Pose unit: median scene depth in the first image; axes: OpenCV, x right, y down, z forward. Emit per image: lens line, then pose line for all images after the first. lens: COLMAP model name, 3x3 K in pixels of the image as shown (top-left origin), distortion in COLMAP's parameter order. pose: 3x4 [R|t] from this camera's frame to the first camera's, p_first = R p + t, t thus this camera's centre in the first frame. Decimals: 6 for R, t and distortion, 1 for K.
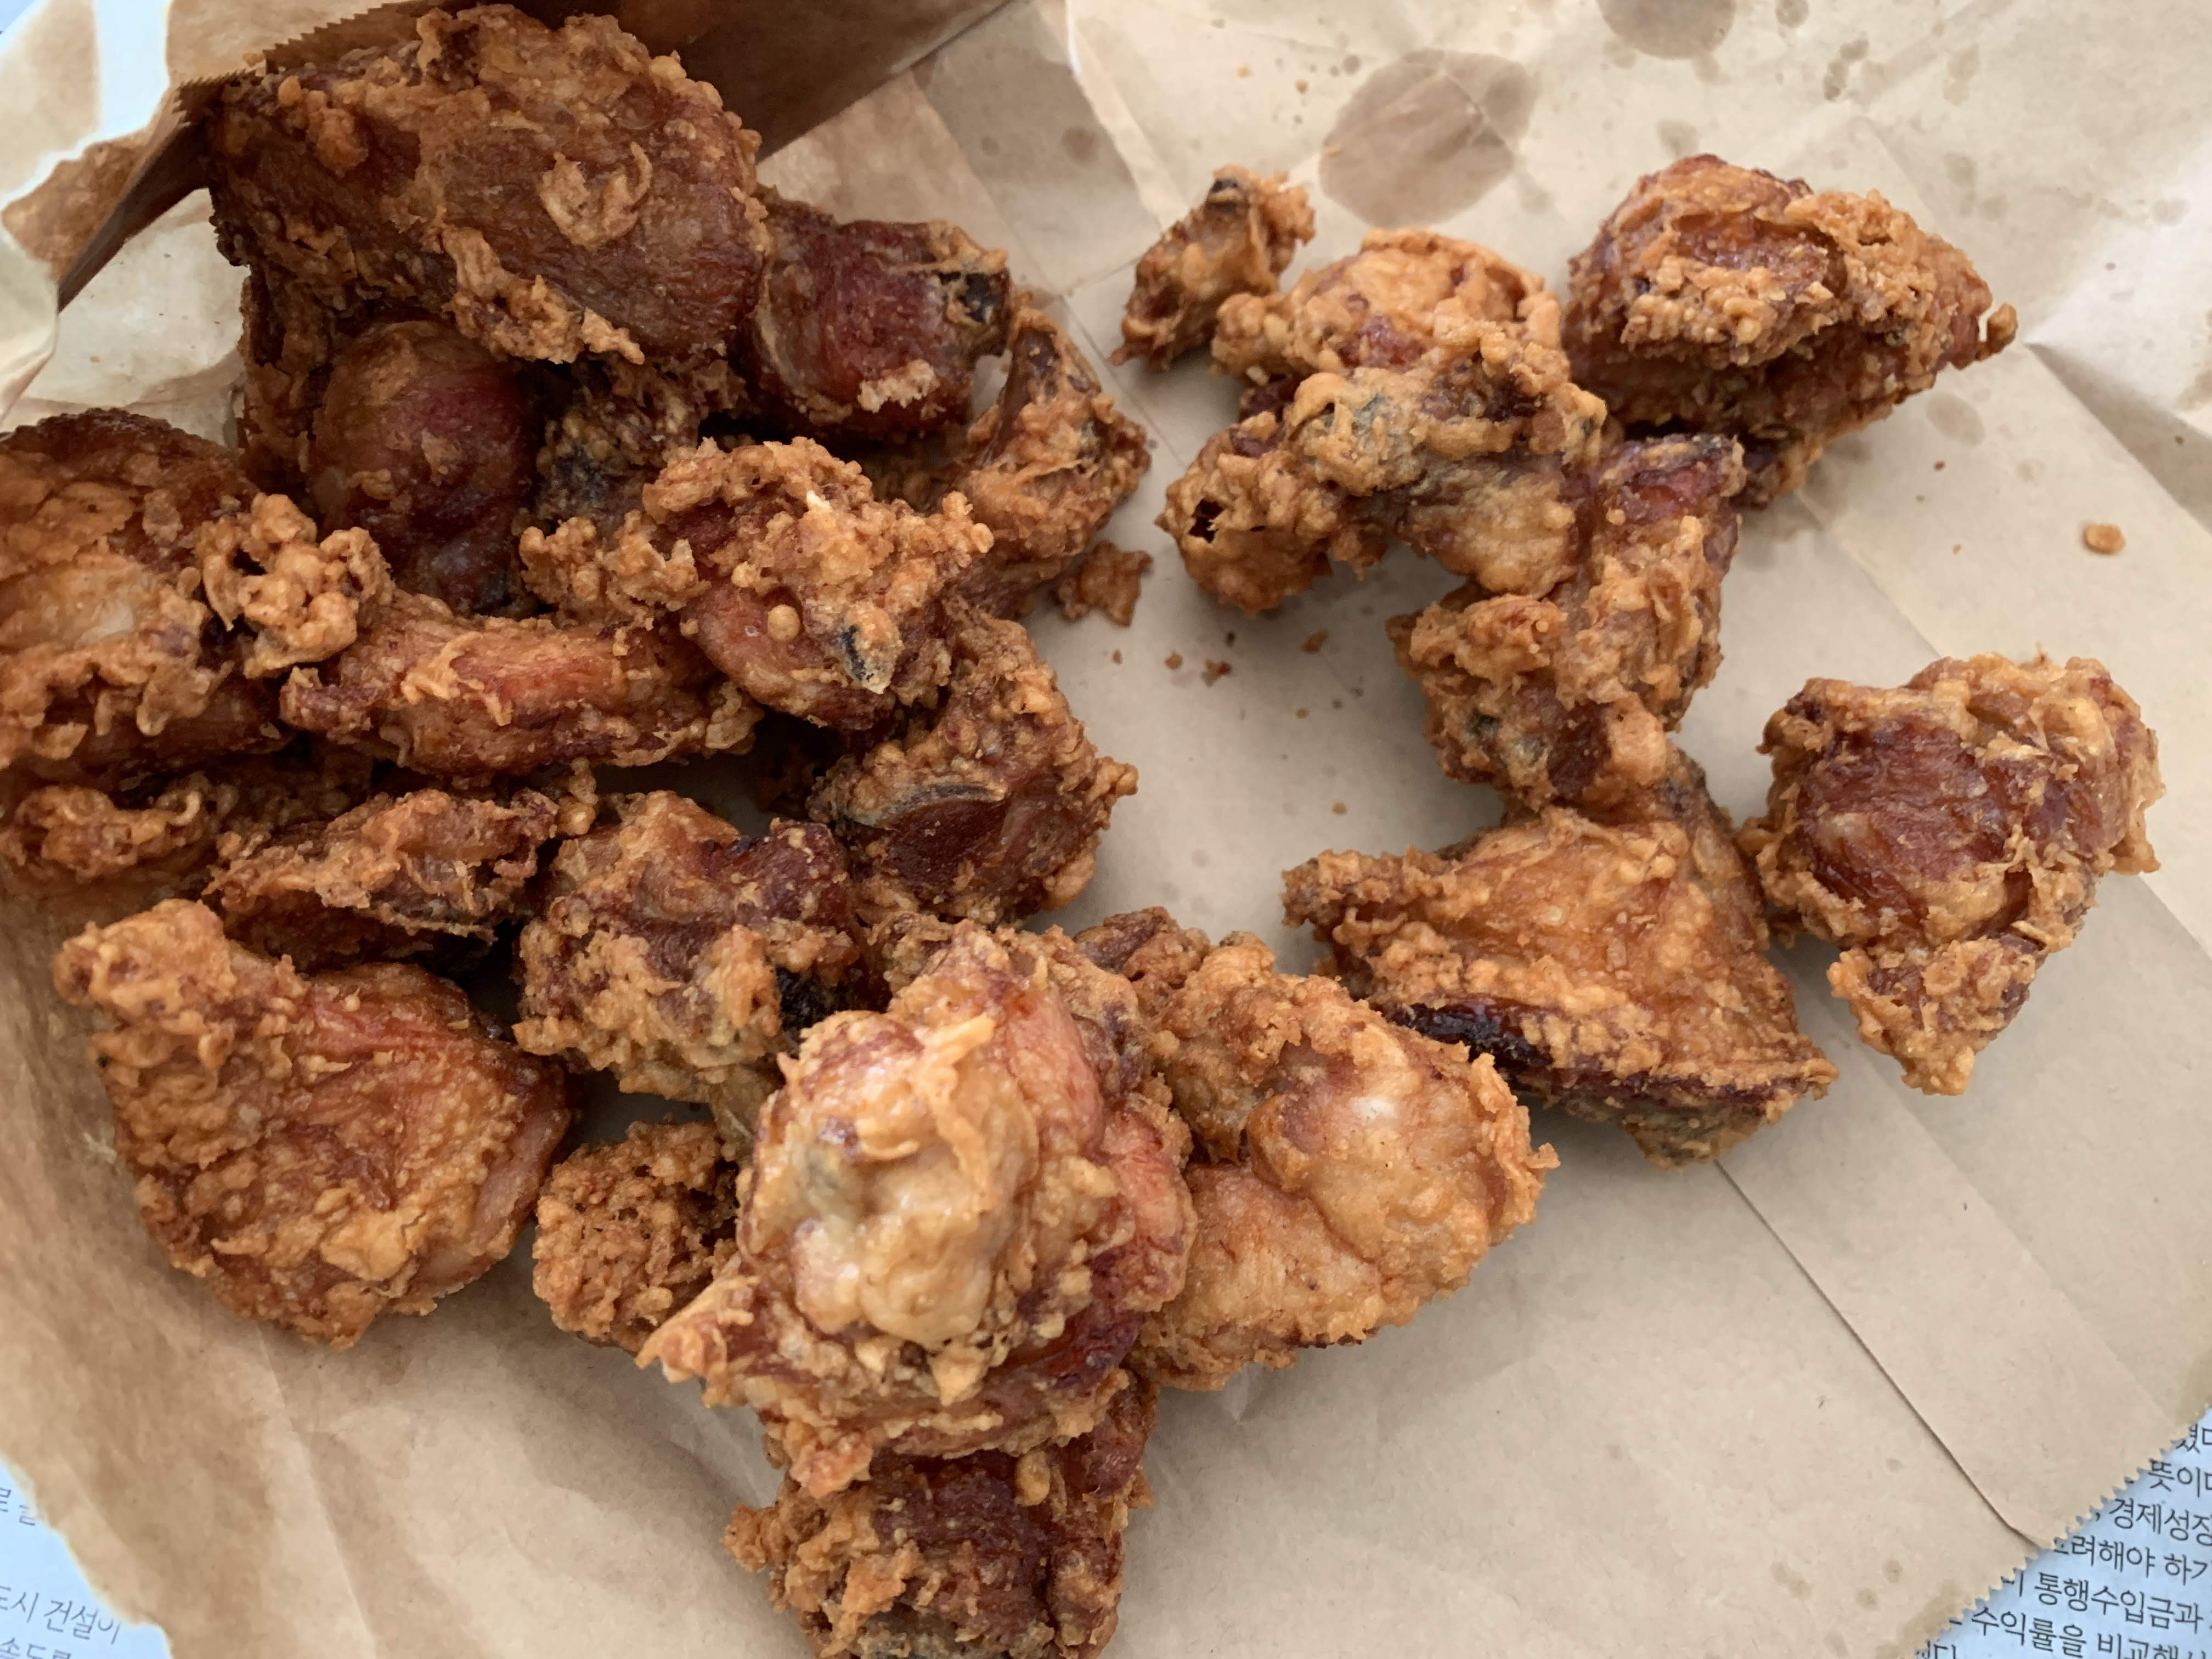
lens RADIAL K [[1674.9, 0, 1103.7], [0, 1674.9, 838.9], [0, 0, 1]] dist [-0.006924, -0.017210]
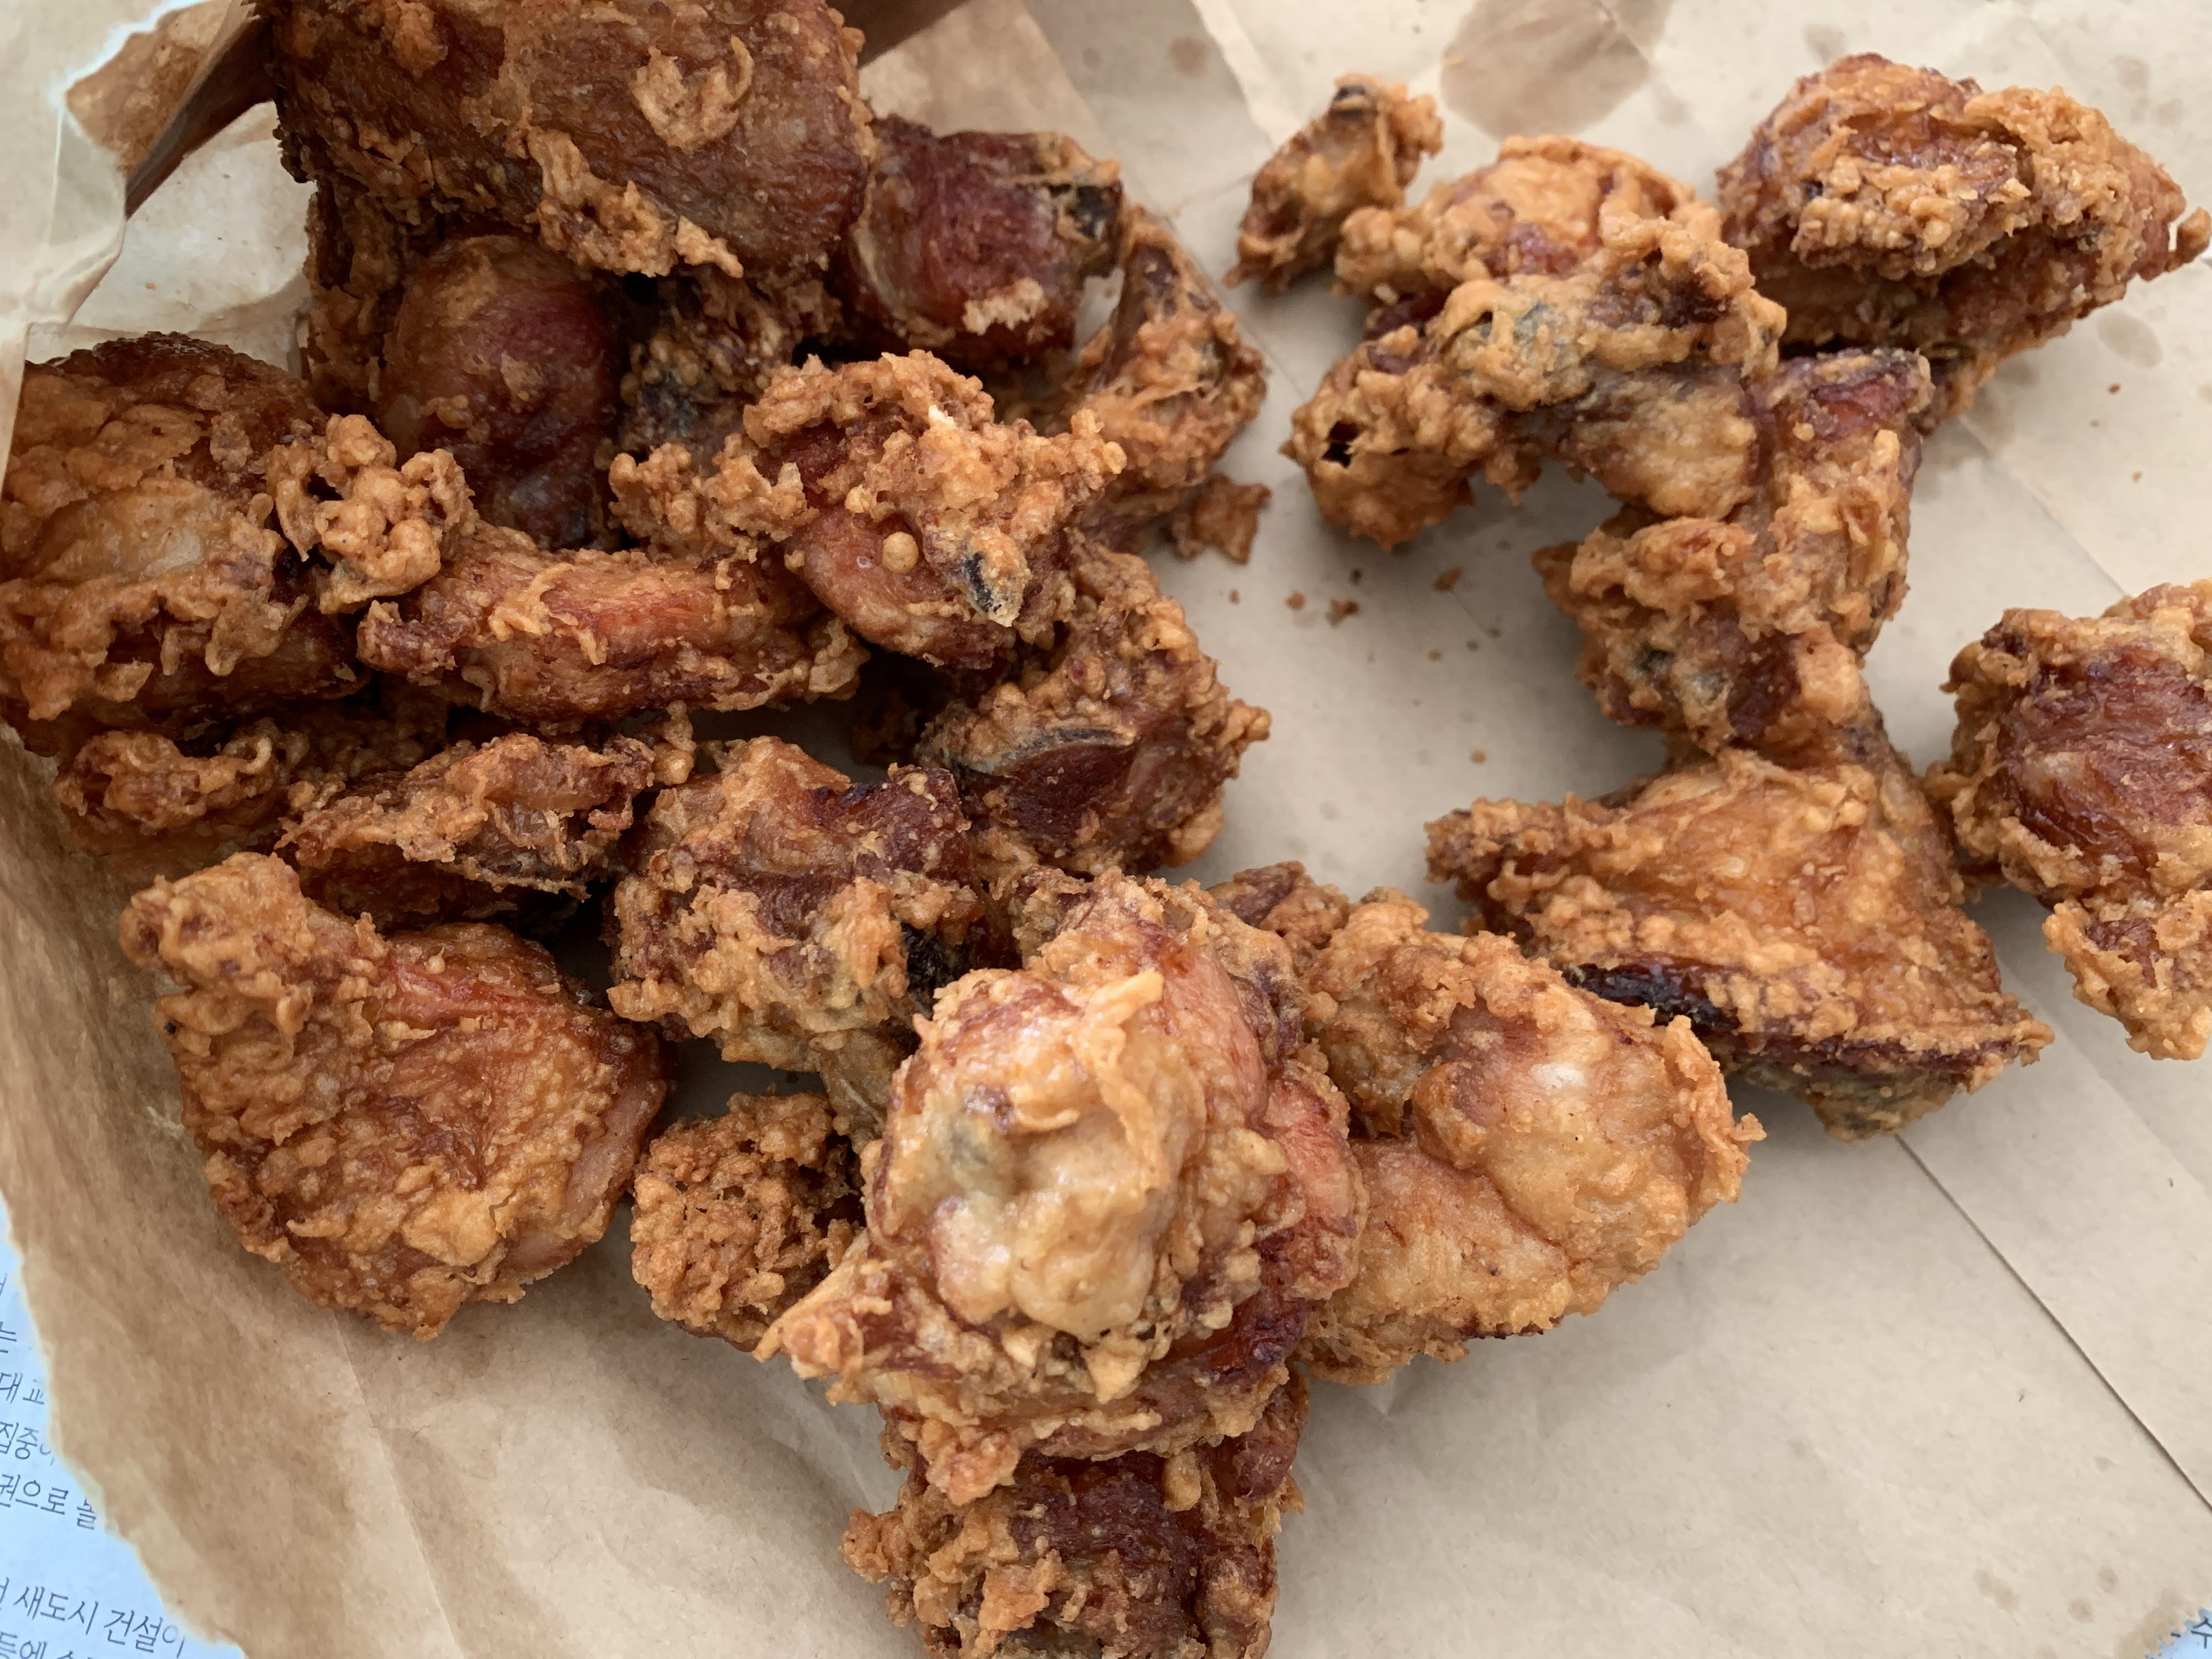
lens RADIAL K [[1674.9, 0, 1099.1], [0, 1674.9, 816.1], [0, 0, 1]] dist [-0.006924, -0.017210]
pose [[0.999903, -0.004021, -0.013368, -0.068572], [0.003993, 0.999990, -0.002075, 0.018767], [0.013376, 0.002021, 0.999908, 0.077635]]
